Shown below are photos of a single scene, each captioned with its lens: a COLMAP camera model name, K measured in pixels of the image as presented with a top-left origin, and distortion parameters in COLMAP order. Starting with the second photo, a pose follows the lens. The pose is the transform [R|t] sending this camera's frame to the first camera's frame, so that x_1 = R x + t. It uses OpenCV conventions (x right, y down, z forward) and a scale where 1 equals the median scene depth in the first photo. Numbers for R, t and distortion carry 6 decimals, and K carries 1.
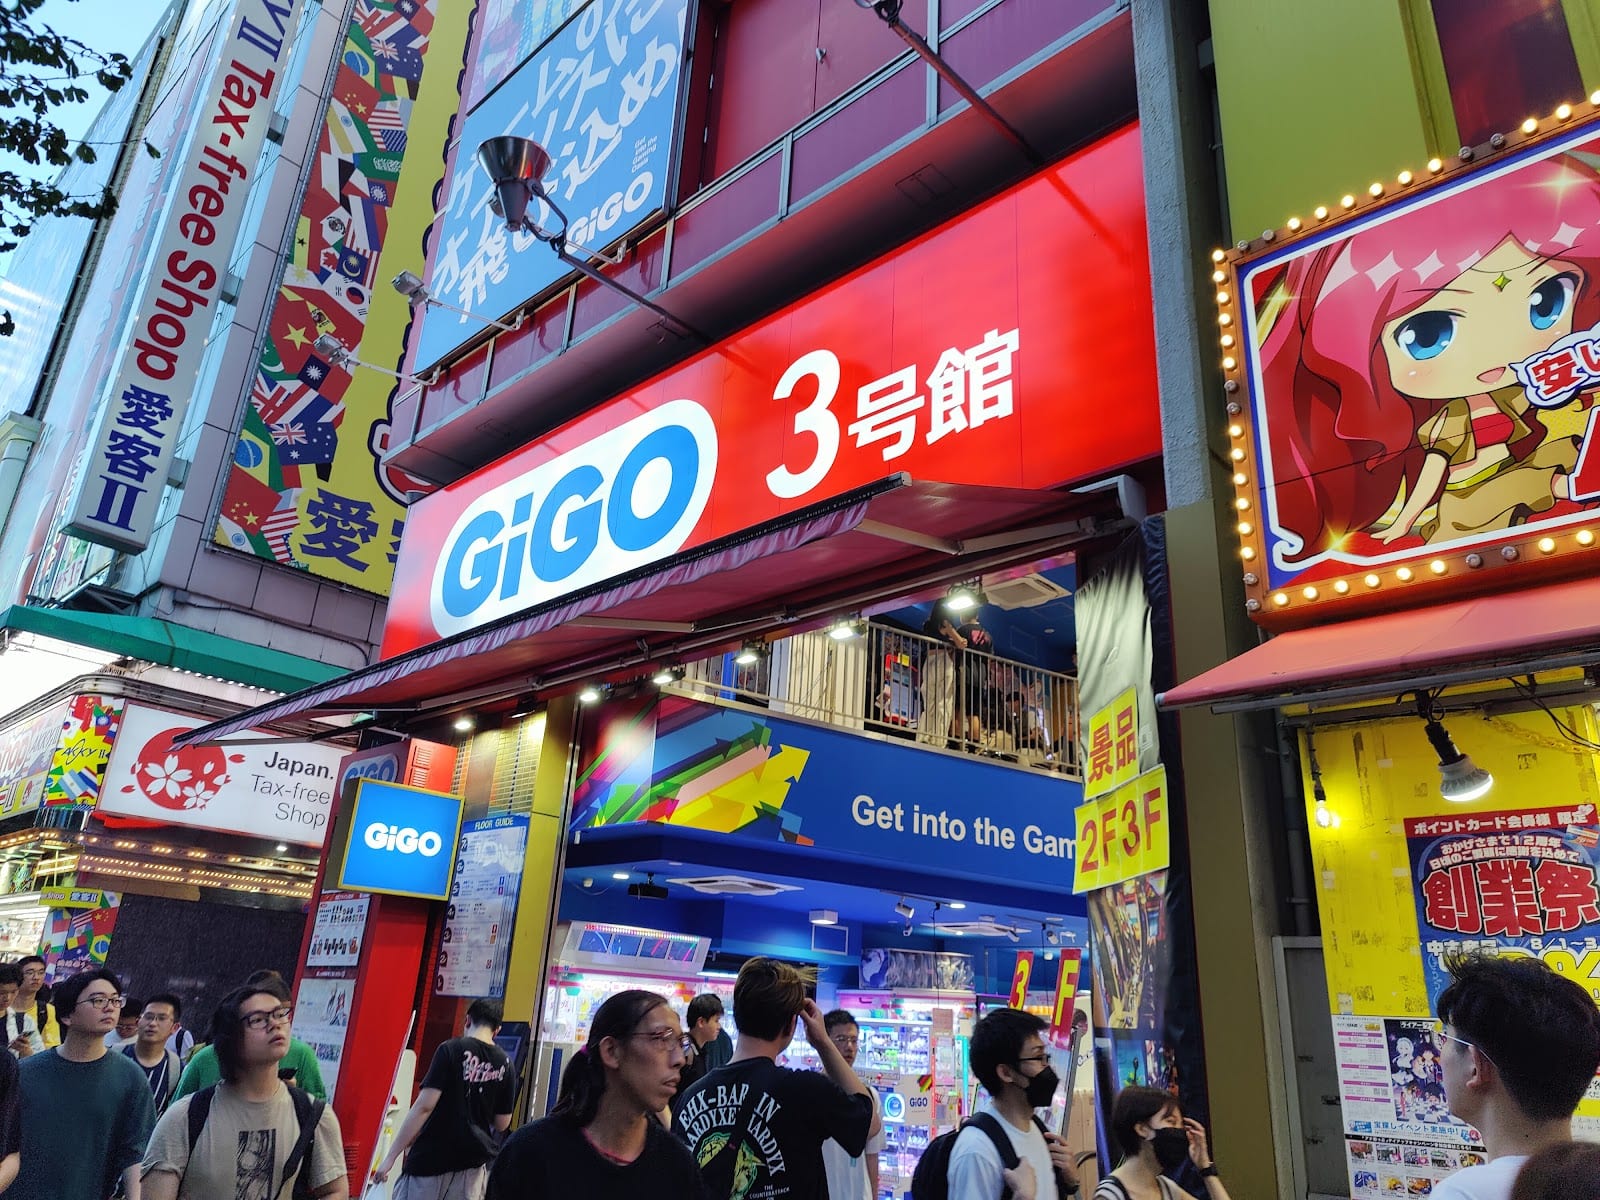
lens RADIAL K [[1099.1, 0, 800.0], [0, 1099.1, 600.0], [0, 0, 1]] dist [0.000174, 0.000801]
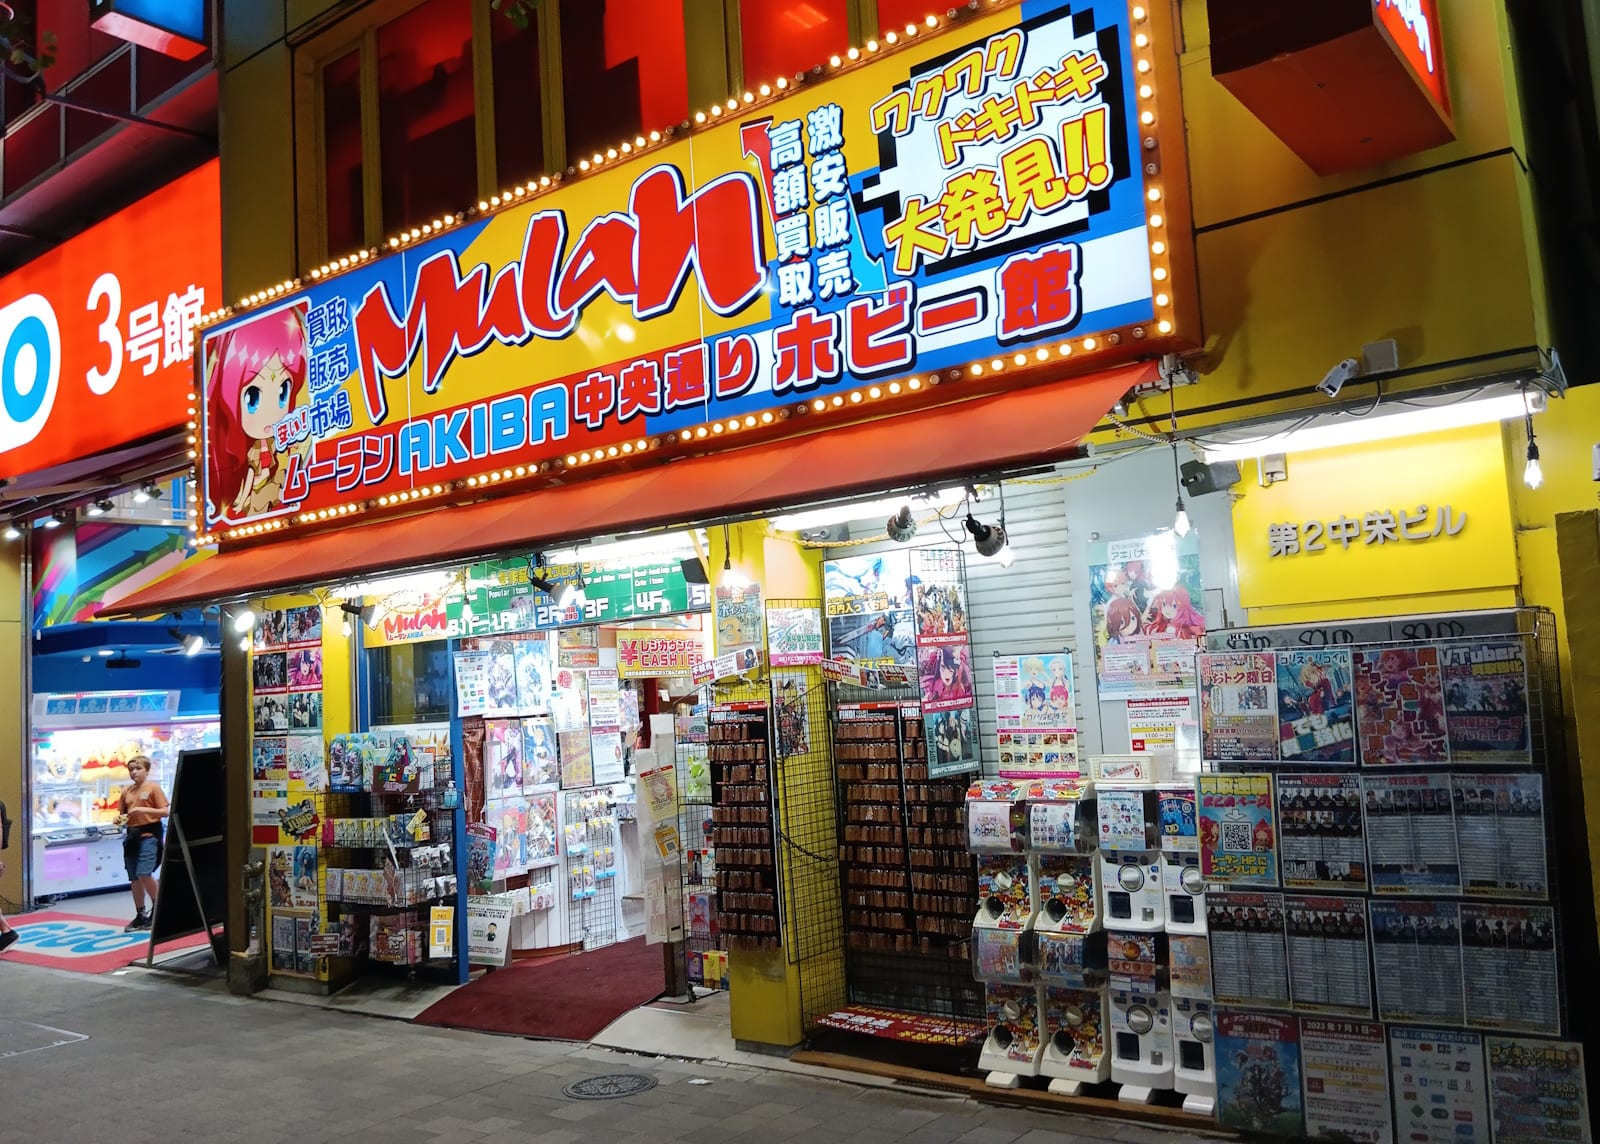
lens RADIAL K [[1332.4, 0, 800.0], [0, 1332.4, 572.0], [0, 0, 1]] dist [-0.007897, -0.013829]
pose [[0.988711, -0.100487, 0.111142, 0.688556], [0.067016, 0.960016, 0.271804, -0.291099], [-0.134011, -0.261287, 0.955913, -0.784369]]
